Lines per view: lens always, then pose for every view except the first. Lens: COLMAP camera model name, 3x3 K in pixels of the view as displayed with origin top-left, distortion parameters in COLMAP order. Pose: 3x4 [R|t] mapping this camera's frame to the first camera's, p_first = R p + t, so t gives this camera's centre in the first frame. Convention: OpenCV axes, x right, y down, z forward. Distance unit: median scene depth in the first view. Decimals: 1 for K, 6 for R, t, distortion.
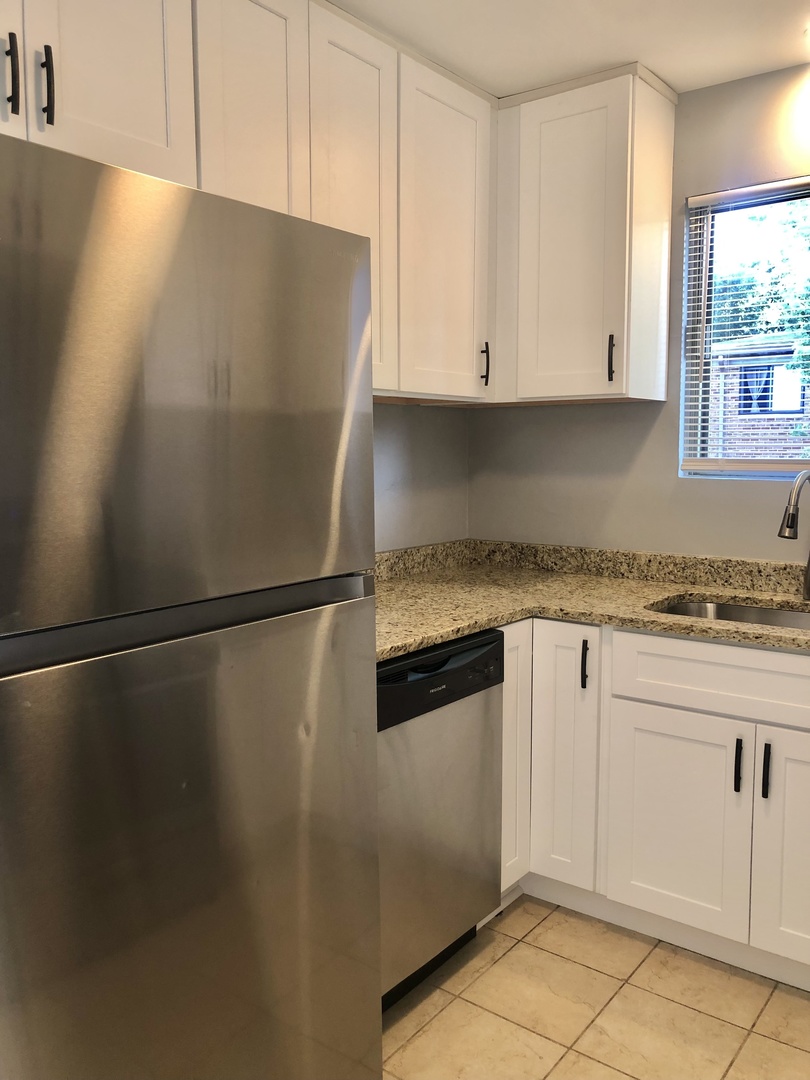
lens RADIAL K [[881.9, 0, 407.2], [0, 881.9, 525.2], [0, 0, 1]] dist [-0.008074, -0.004794]
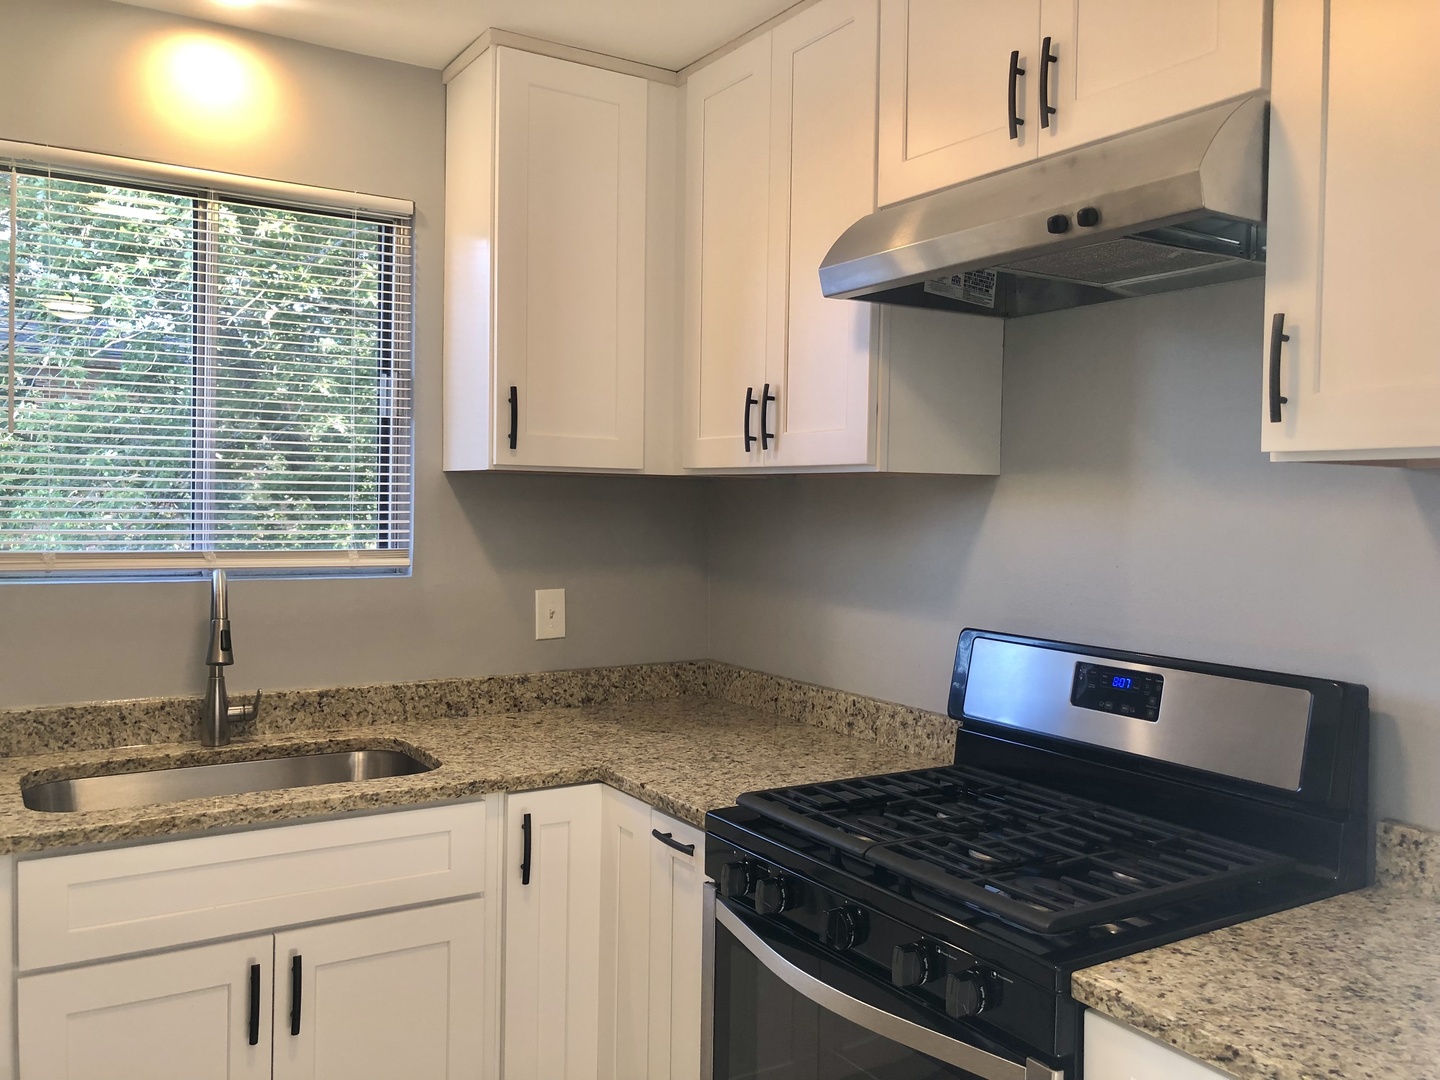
lens RADIAL K [[1175.9, 0, 723.6], [0, 1175.9, 512.8], [0, 0, 1]] dist [-0.008074, -0.004794]
pose [[0.346839, -0.001683, 0.937923, -0.294827], [0.071575, 0.997130, -0.024679, -0.051265], [-0.935190, 0.075691, 0.345964, 0.255909]]
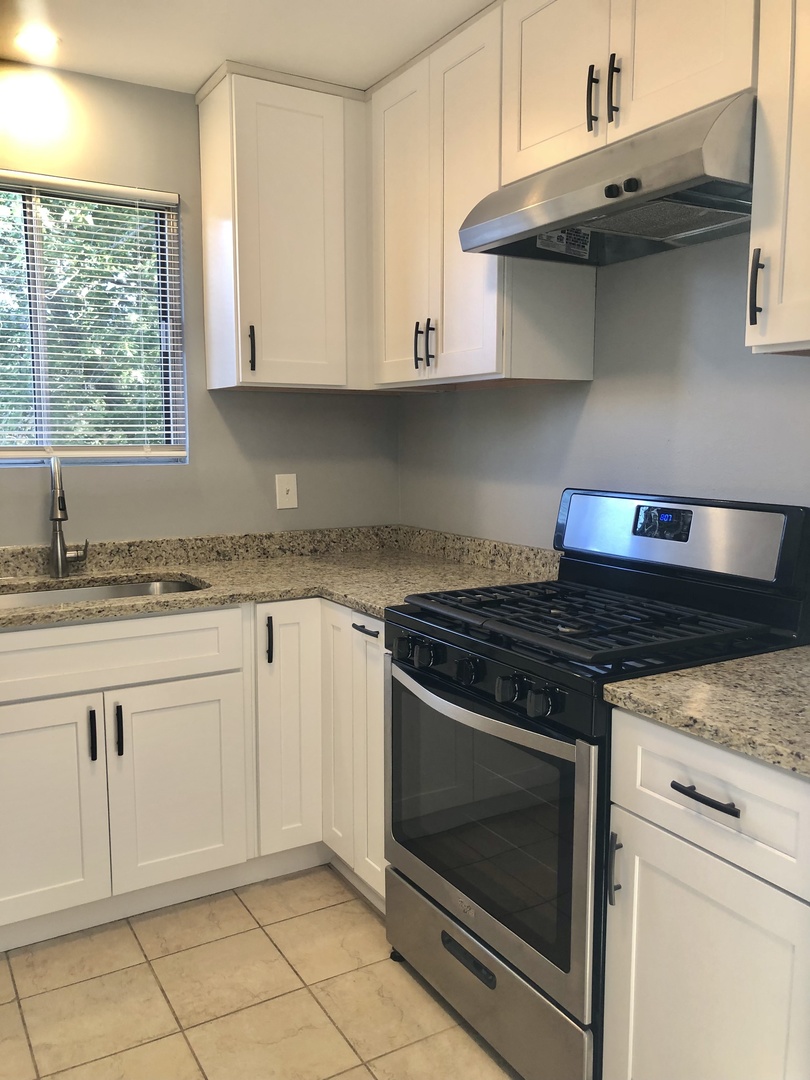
lens RADIAL K [[875.9, 0, 405.0], [0, 875.9, 540.0], [0, 0, 1]] dist [0.002360, -0.010624]
pose [[0.376648, -0.109226, 0.919895, -0.350442], [0.085101, 0.992905, 0.083051, -0.012642], [-0.922439, 0.047003, 0.383271, 0.198935]]
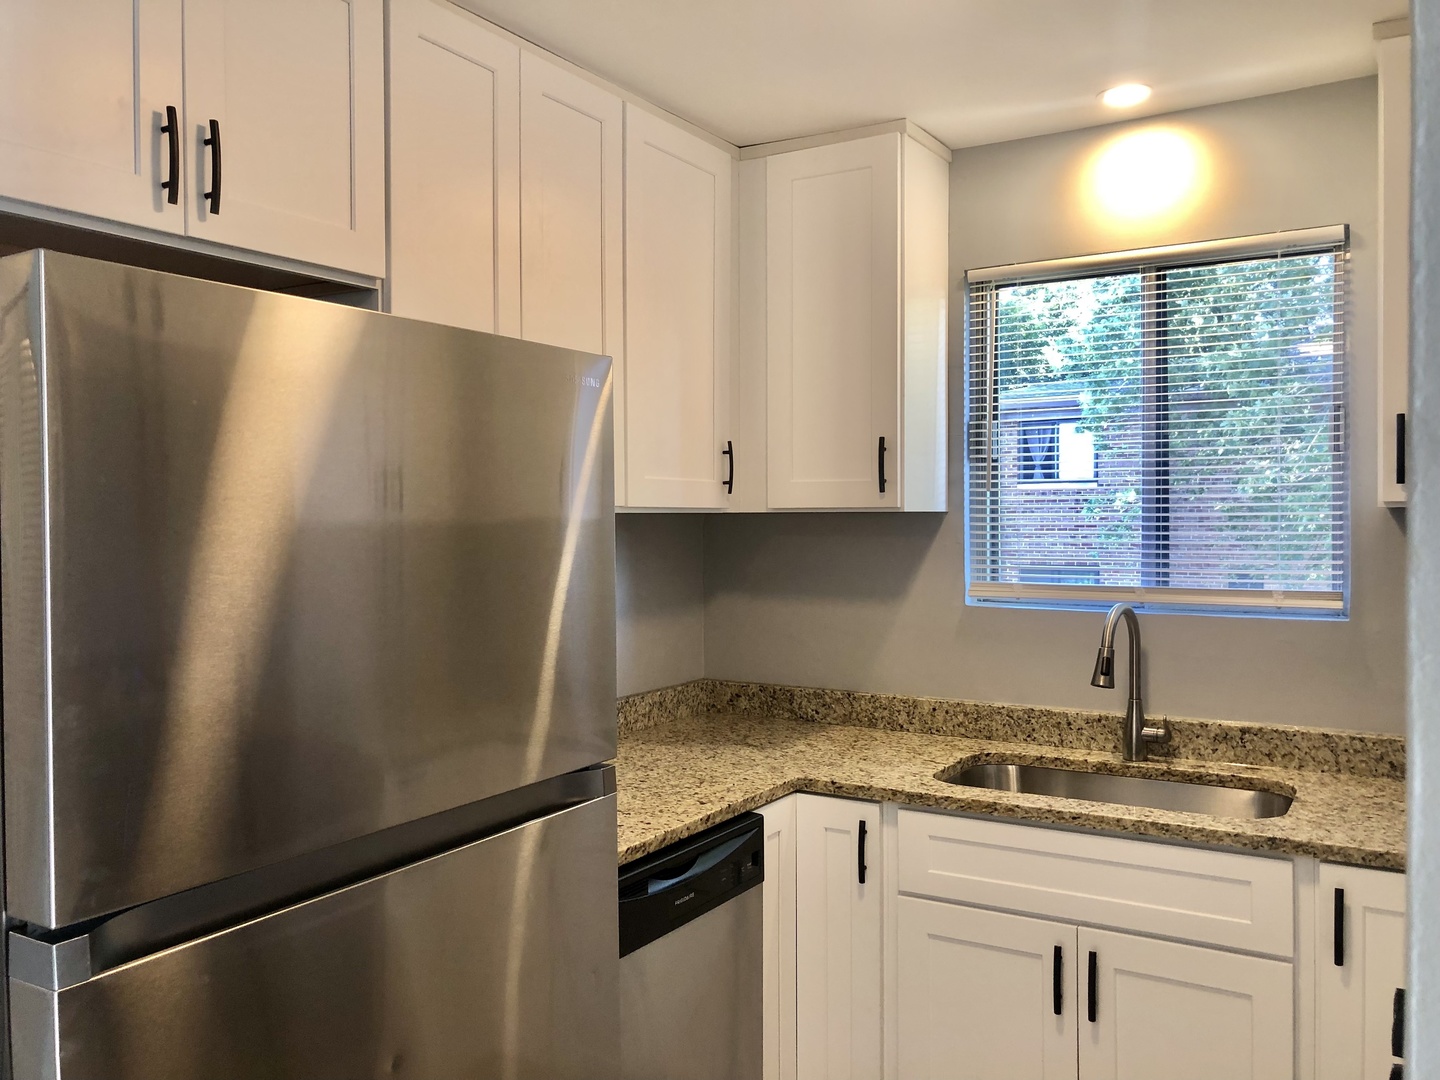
lens RADIAL K [[1151.2, 0, 720.5], [0, 1151.2, 507.5], [0, 0, 1]] dist [-0.000645, -0.009460]
pose [[0.994525, -0.001138, 0.104496, -0.031508], [0.011830, 0.994738, -0.101765, -0.043208], [-0.103830, 0.102444, 0.989305, -0.039066]]
